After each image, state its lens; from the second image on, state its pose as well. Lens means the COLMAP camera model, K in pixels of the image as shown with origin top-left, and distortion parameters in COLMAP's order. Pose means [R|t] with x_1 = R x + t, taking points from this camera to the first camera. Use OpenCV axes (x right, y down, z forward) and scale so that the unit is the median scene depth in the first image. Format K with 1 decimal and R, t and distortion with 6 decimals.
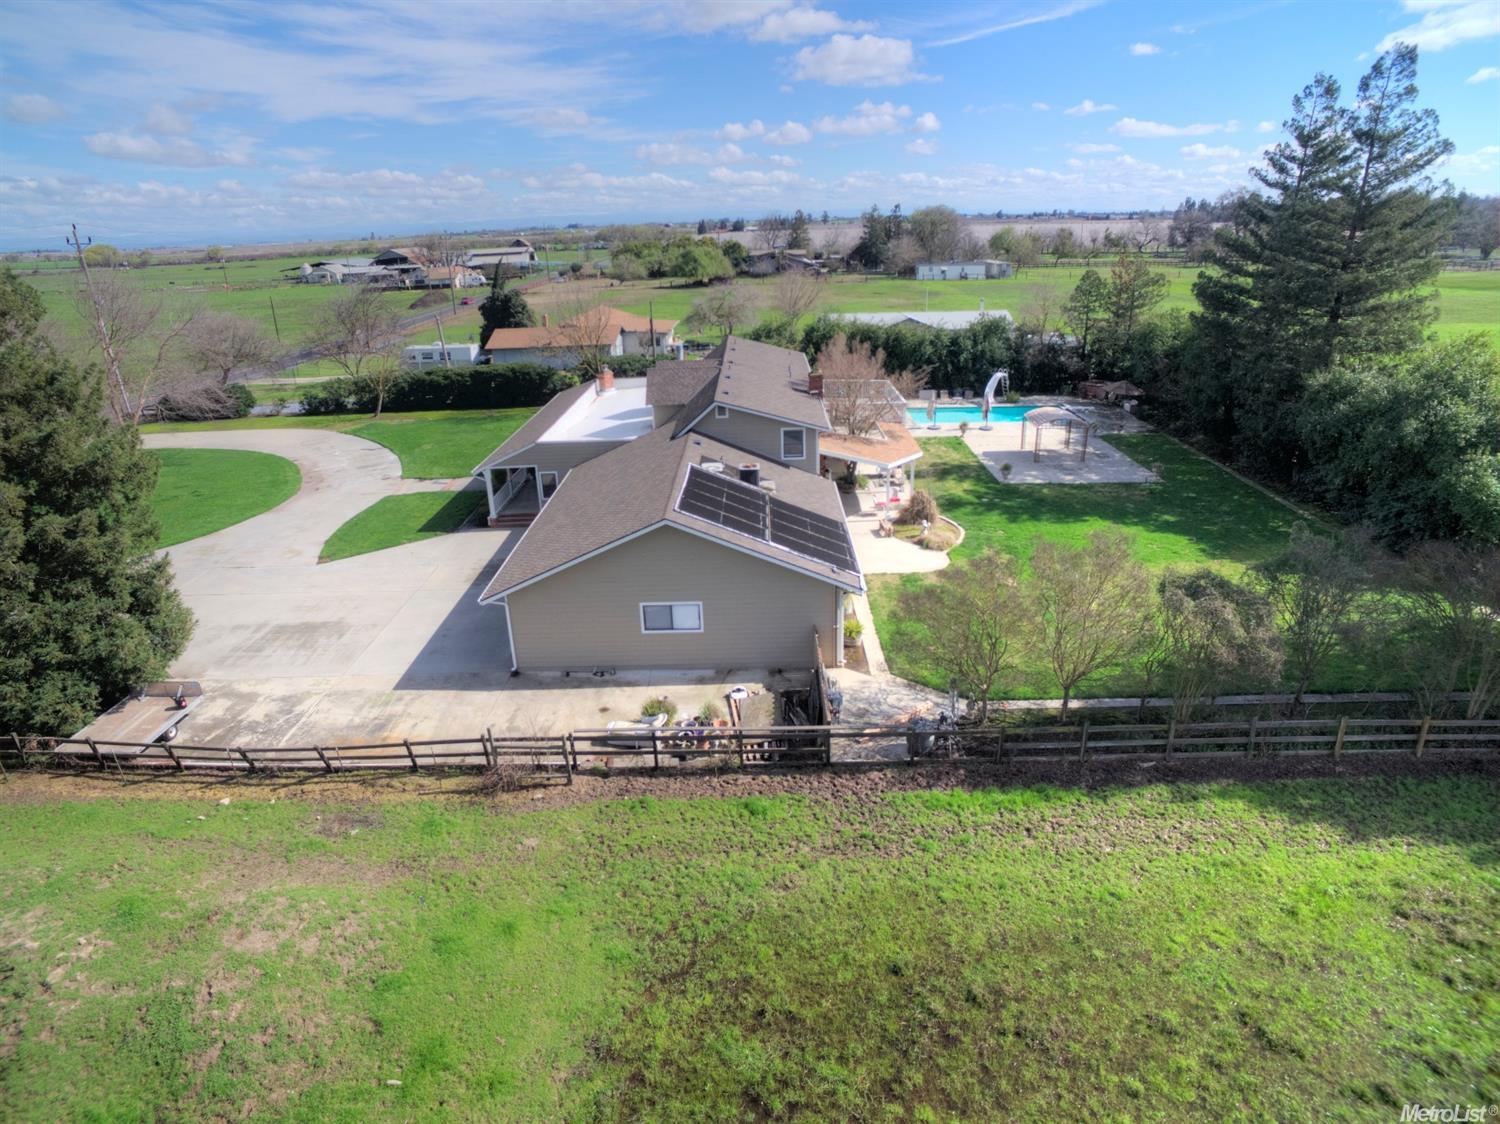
lens RADIAL K [[875.4, 0, 749.6], [0, 875.4, 553.6], [0, 0, 1]] dist [-0.126729, 0.102291]
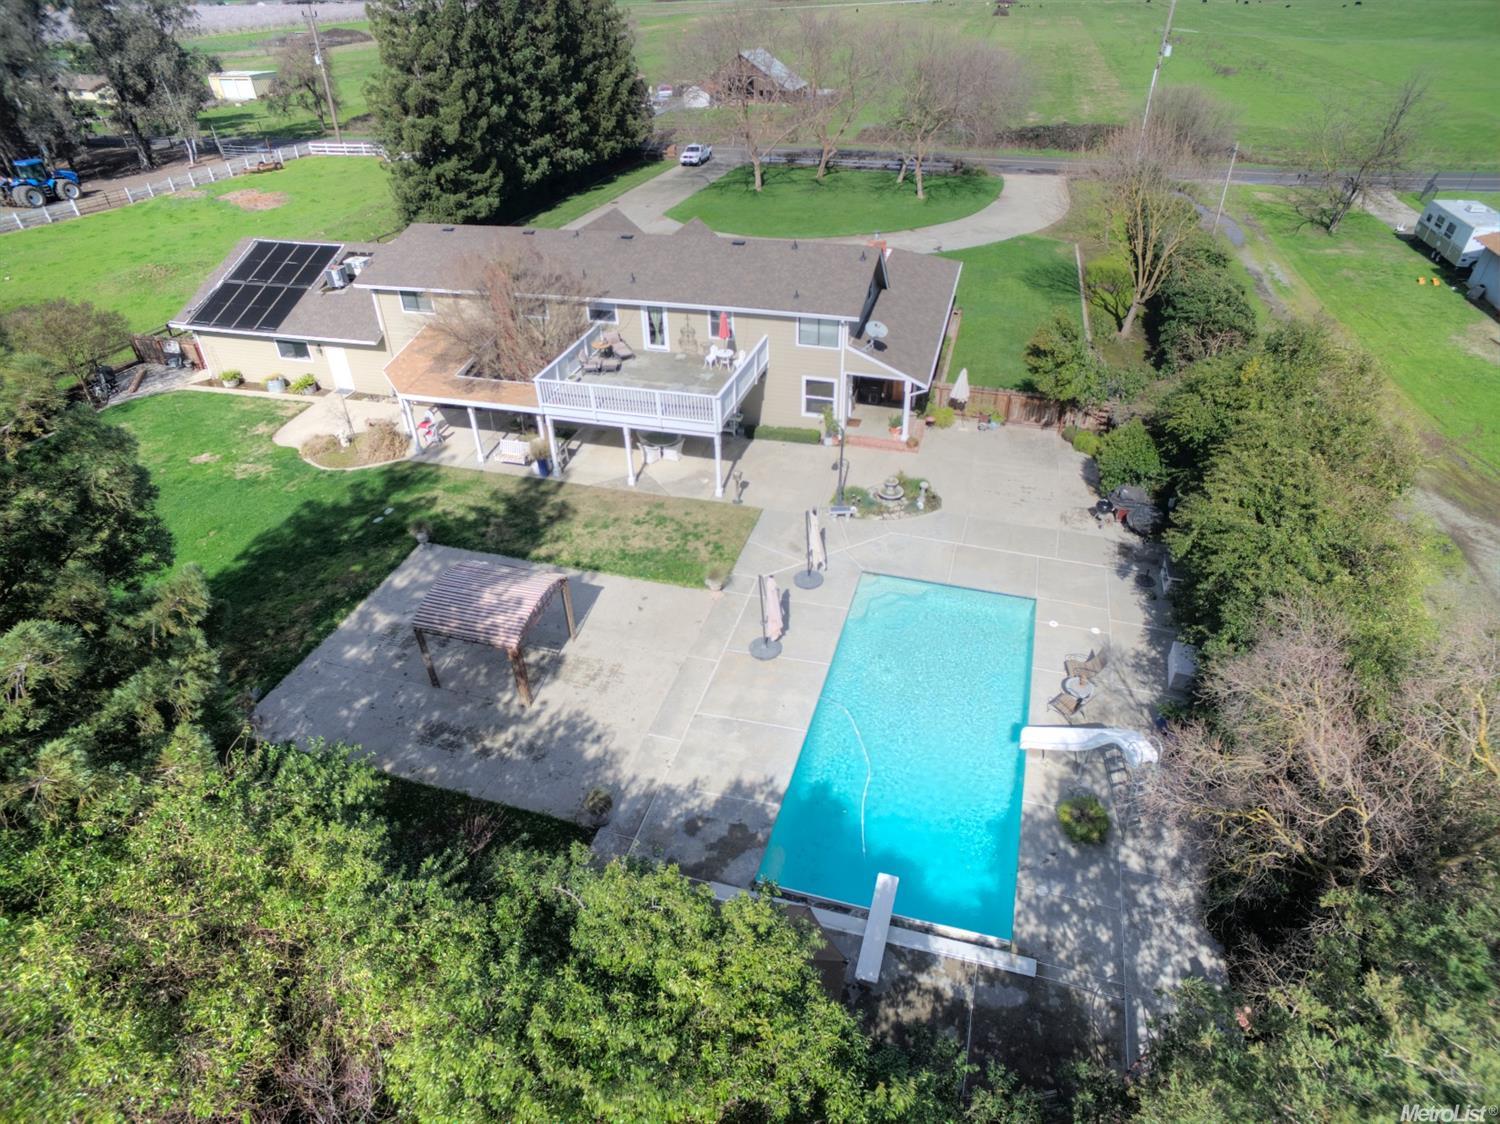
lens RADIAL K [[875.4, 0, 749.6], [0, 875.4, 553.6], [0, 0, 1]] dist [-0.126729, 0.102291]
pose [[-0.272762, 0.574316, -0.771856, 0.730651], [-0.328110, 0.698649, 0.635794, -0.562348], [0.904403, 0.426674, -0.002126, 1.243111]]
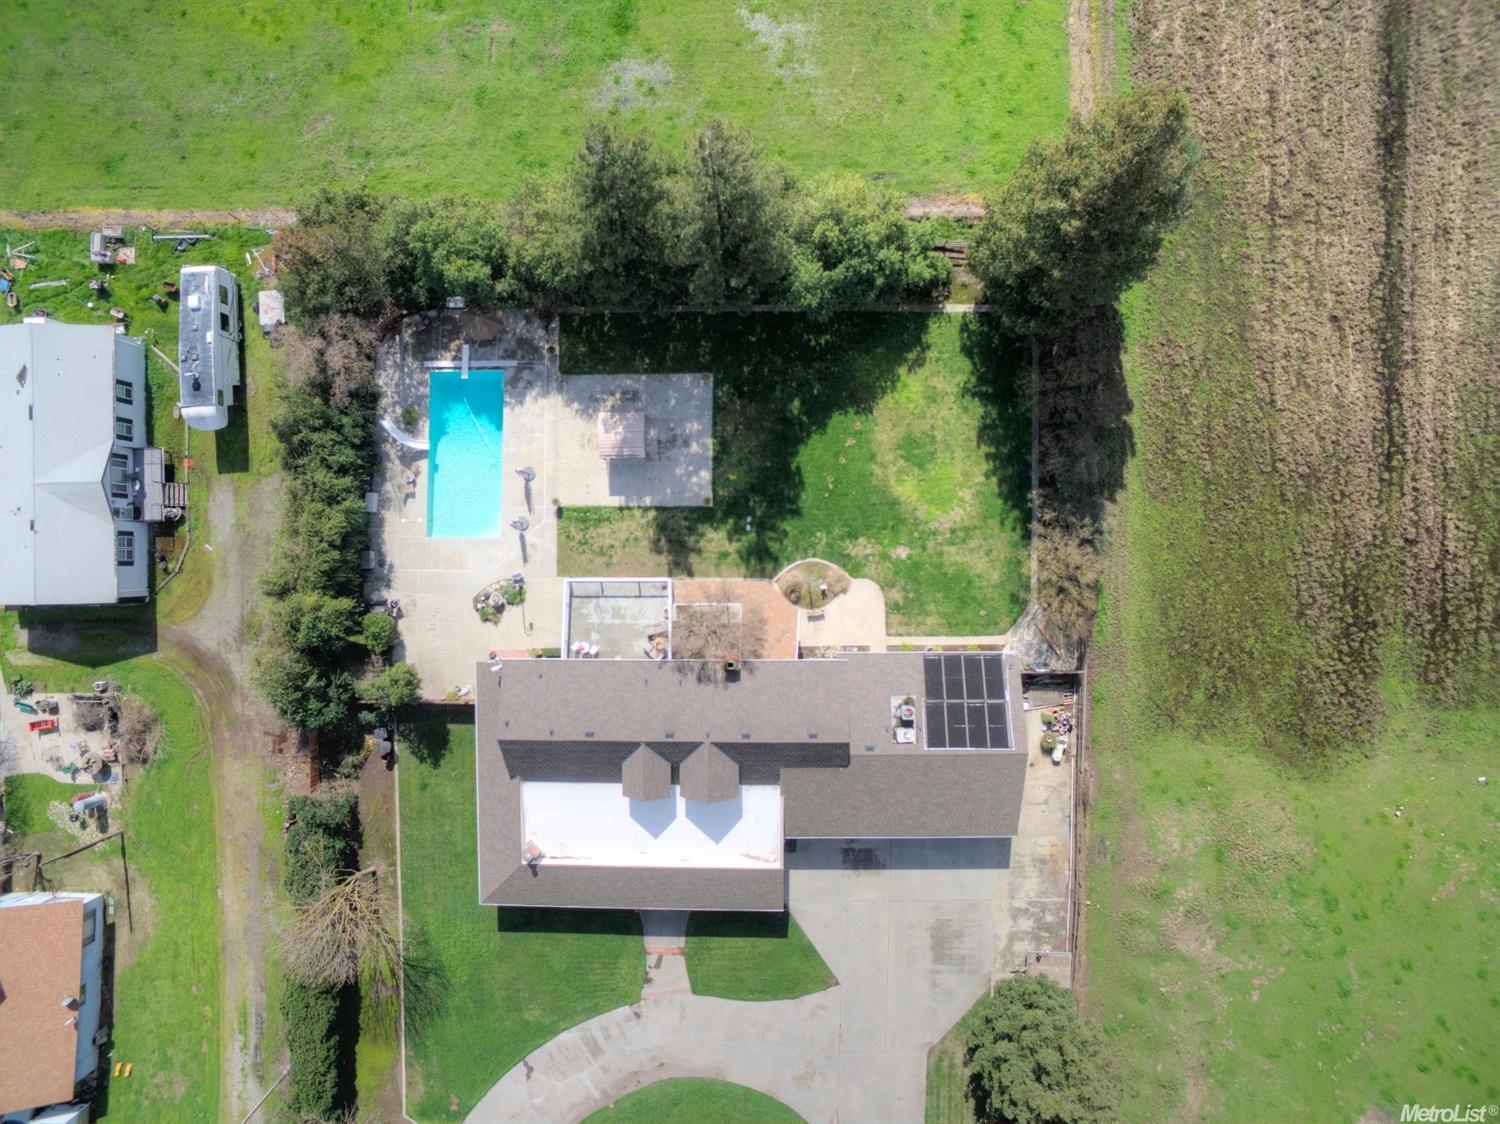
lens RADIAL K [[875.4, 0, 749.6], [0, 875.4, 553.6], [0, 0, 1]] dist [-0.126729, 0.102291]
pose [[-0.008903, -0.999088, 0.041750, 0.170807], [0.385717, 0.035089, 0.921950, -1.263727], [-0.922574, 0.024311, 0.385053, 0.465269]]
